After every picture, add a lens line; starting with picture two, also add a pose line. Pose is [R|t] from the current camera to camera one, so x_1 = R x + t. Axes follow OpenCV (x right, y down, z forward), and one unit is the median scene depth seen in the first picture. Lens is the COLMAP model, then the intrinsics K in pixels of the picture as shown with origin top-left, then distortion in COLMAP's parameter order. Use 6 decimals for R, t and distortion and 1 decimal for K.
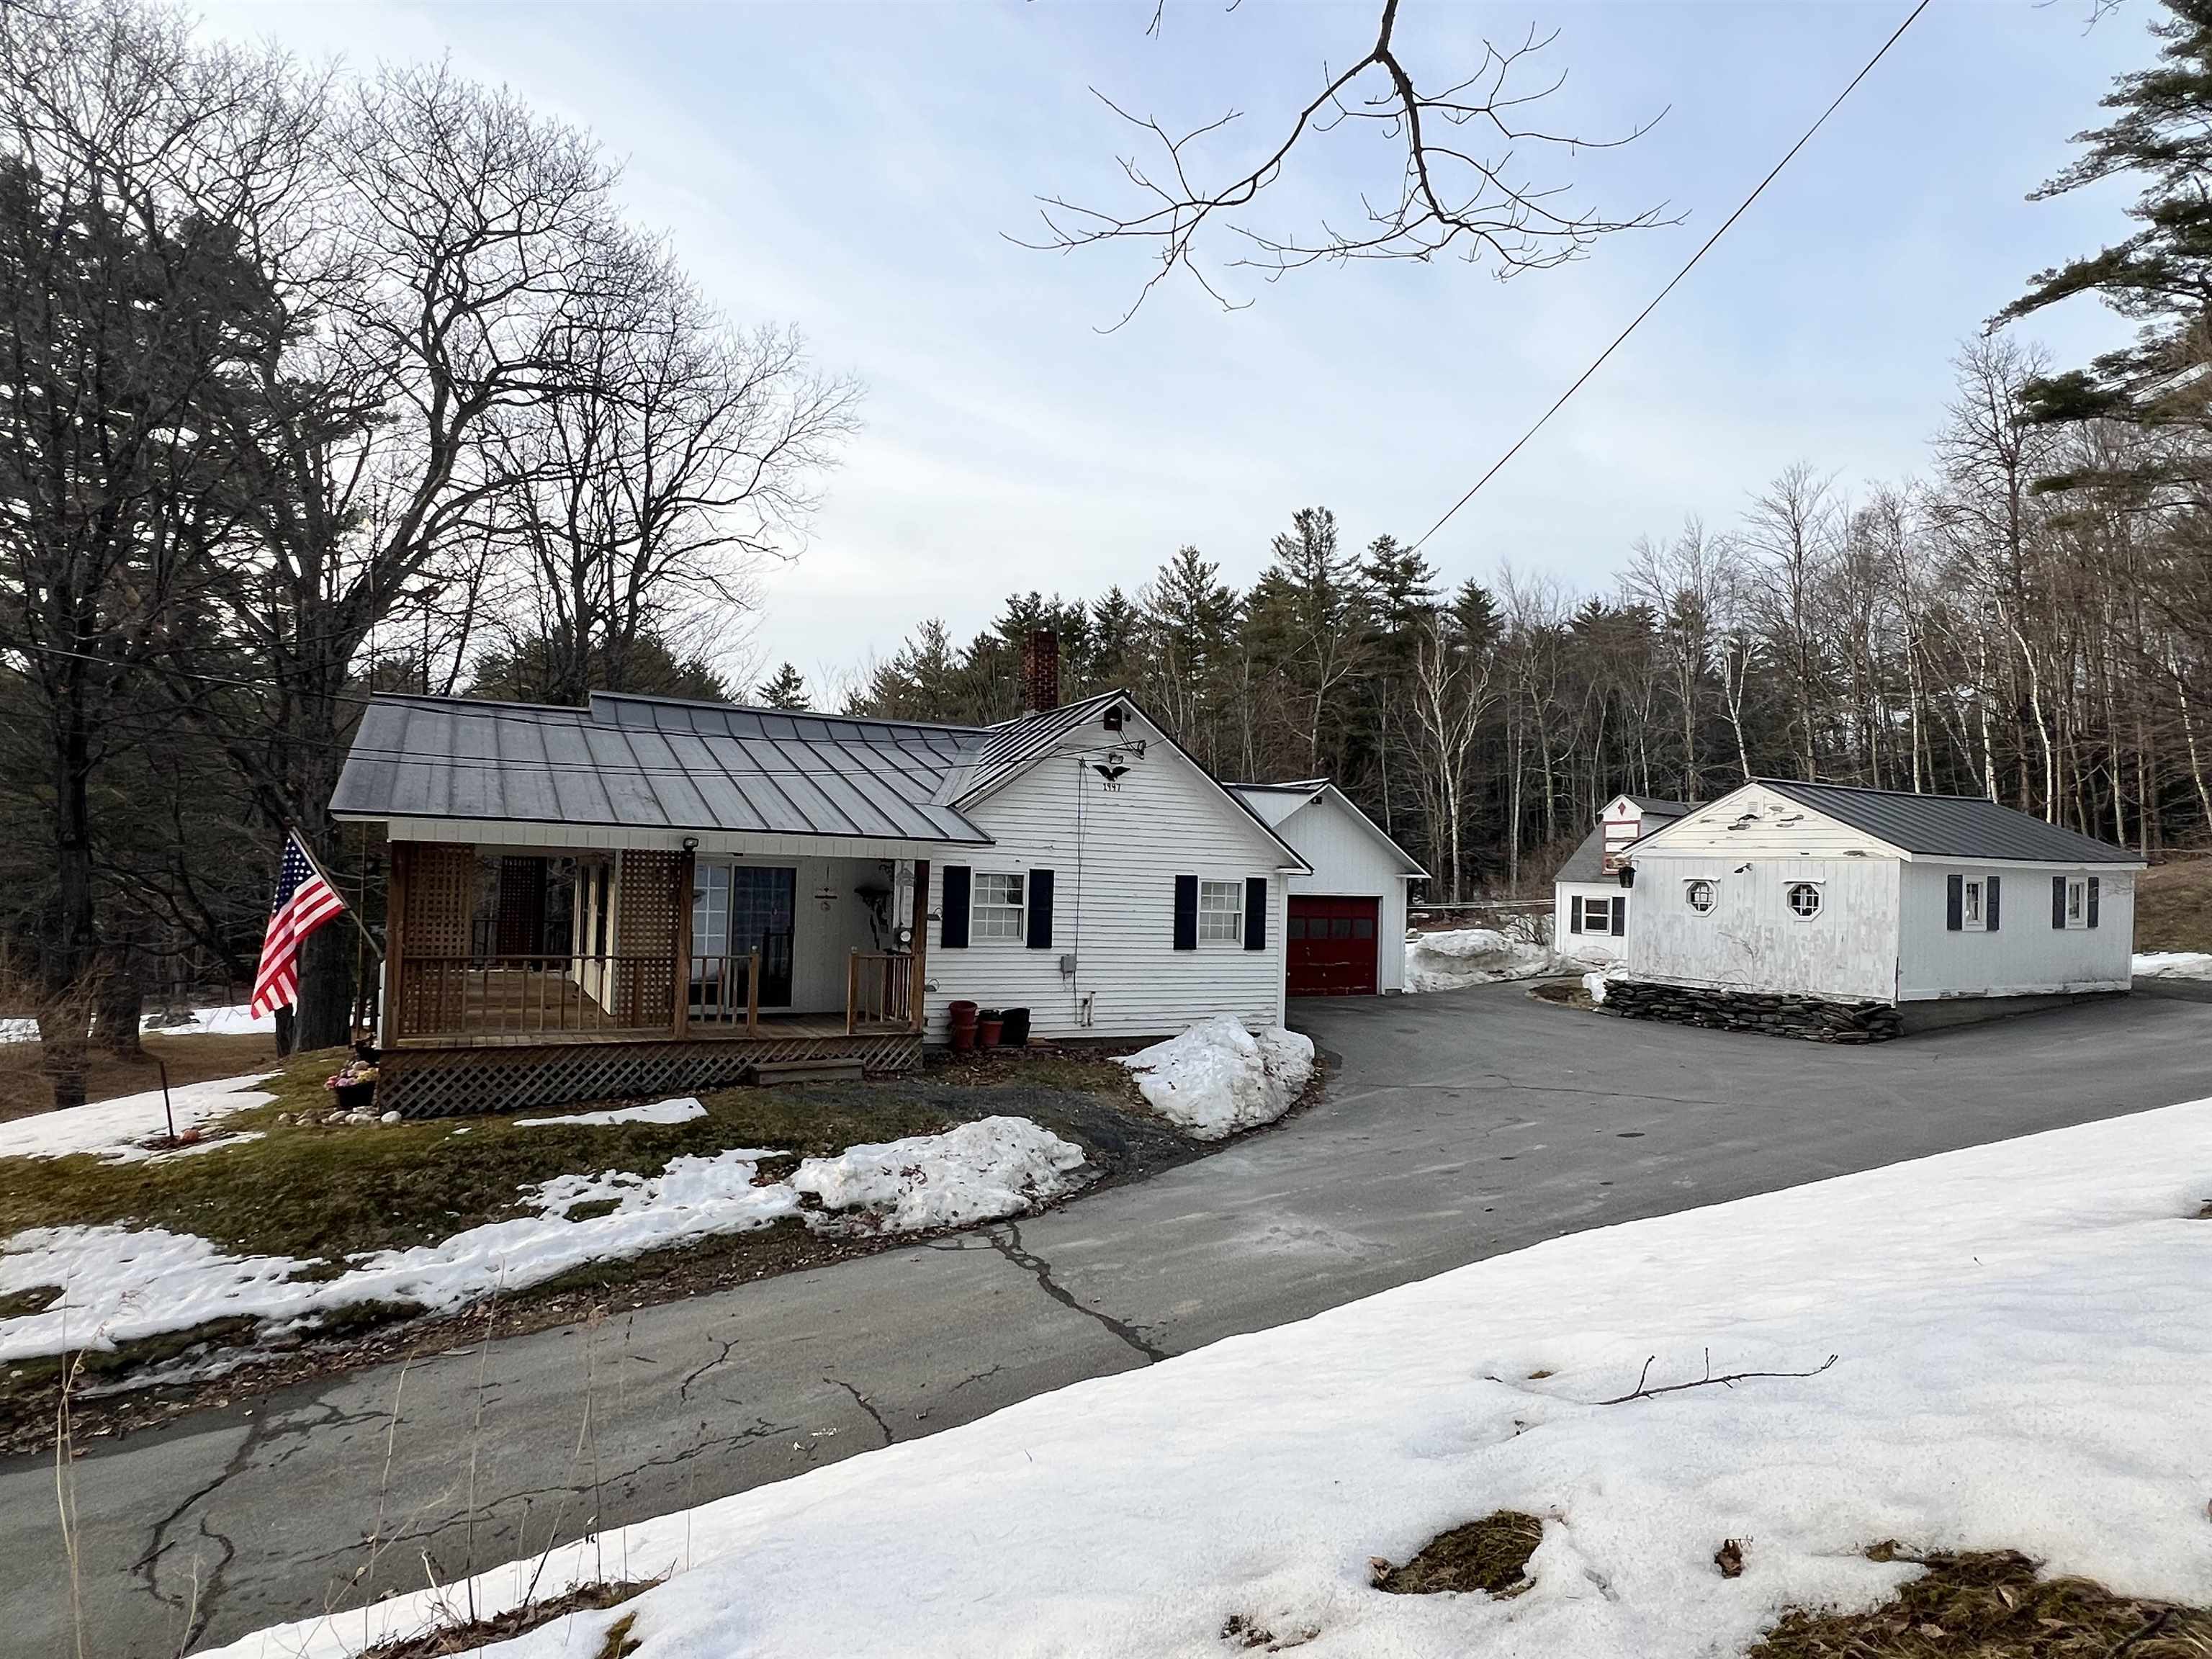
lens RADIAL K [[1246.8, 0, 1106.0], [0, 1246.8, 829.5], [0, 0, 1]] dist [-0.000486, 0.000241]
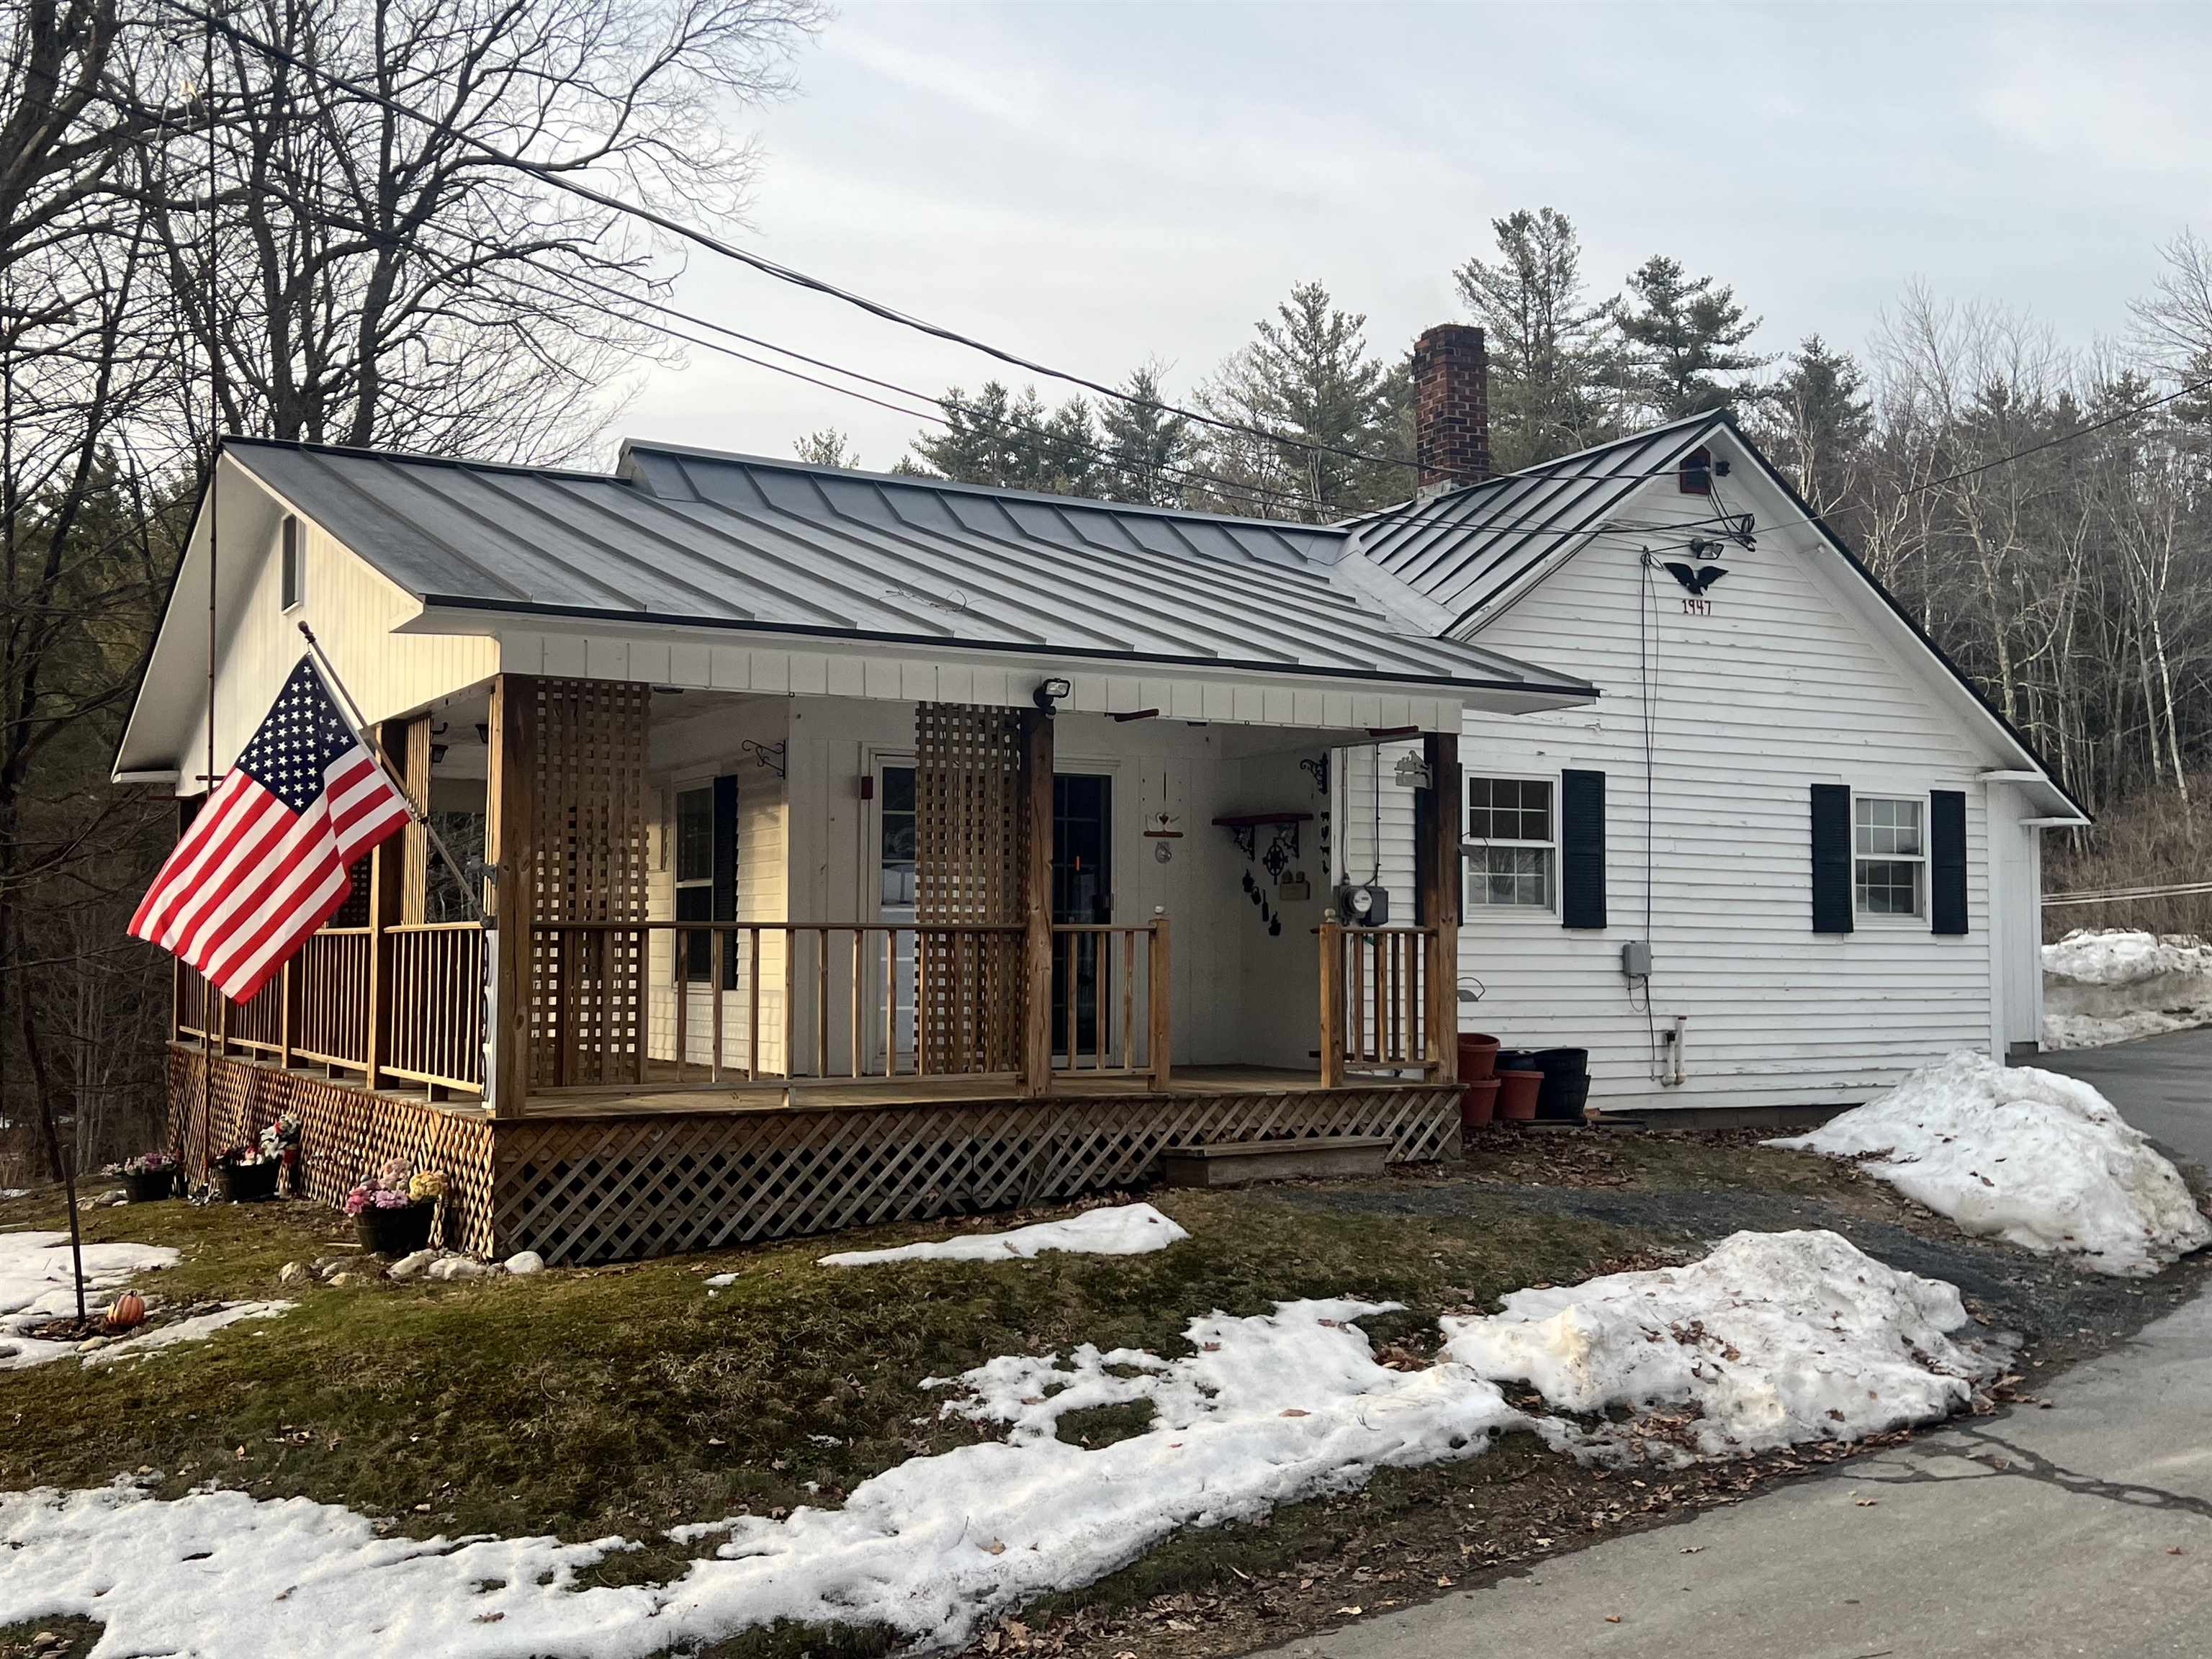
lens RADIAL K [[2268.0, 0, 1106.0], [0, 2268.0, 829.5], [0, 0, 1]] dist [0.136998, -0.321427]
pose [[0.999107, -0.025259, 0.033861, -0.278098], [0.025528, 0.999646, -0.007532, 0.058576], [-0.033659, 0.008389, 0.999398, 0.097037]]
